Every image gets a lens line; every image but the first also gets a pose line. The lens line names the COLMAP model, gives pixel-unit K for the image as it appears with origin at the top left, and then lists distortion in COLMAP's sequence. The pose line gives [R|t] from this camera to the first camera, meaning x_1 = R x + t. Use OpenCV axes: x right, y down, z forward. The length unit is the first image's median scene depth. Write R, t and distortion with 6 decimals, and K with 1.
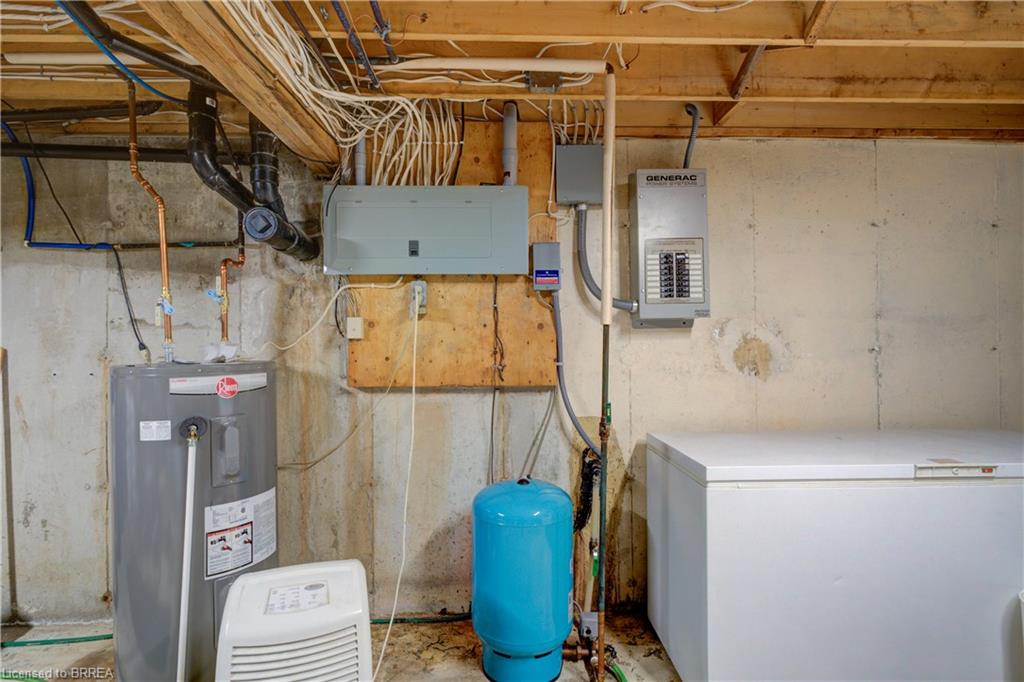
lens RADIAL K [[500.4, 0, 512.1], [0, 500.4, 346.1], [0, 0, 1]] dist [-0.001829, -0.001125]
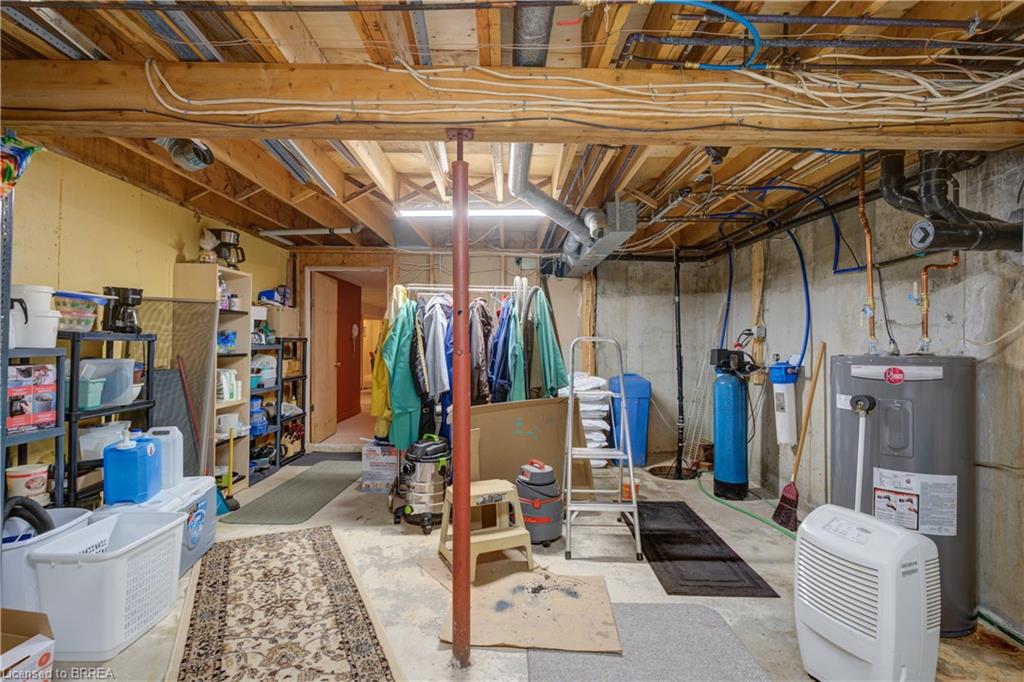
lens RADIAL K [[500.4, 0, 509.4], [0, 500.4, 340.2], [0, 0, 1]] dist [-0.001829, -0.001125]
pose [[-0.027325, 0.004935, -0.999614, 0.549430], [-0.006381, 0.999967, 0.005111, -0.003496], [0.999606, 0.006518, -0.027293, 0.075897]]
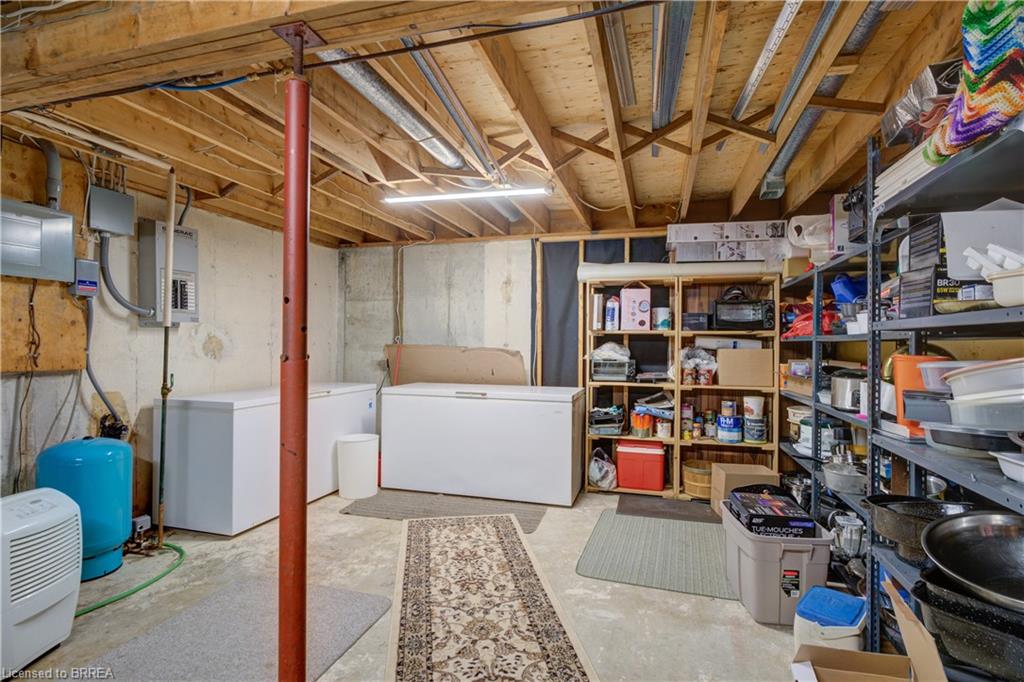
lens RADIAL K [[500.4, 0, 513.6], [0, 500.4, 344.6], [0, 0, 1]] dist [-0.001829, -0.001125]
pose [[0.310688, 0.007593, 0.950482, -0.801625], [-0.013888, 0.999898, -0.003448, 0.004523], [-0.950410, -0.012129, 0.310762, -0.457600]]
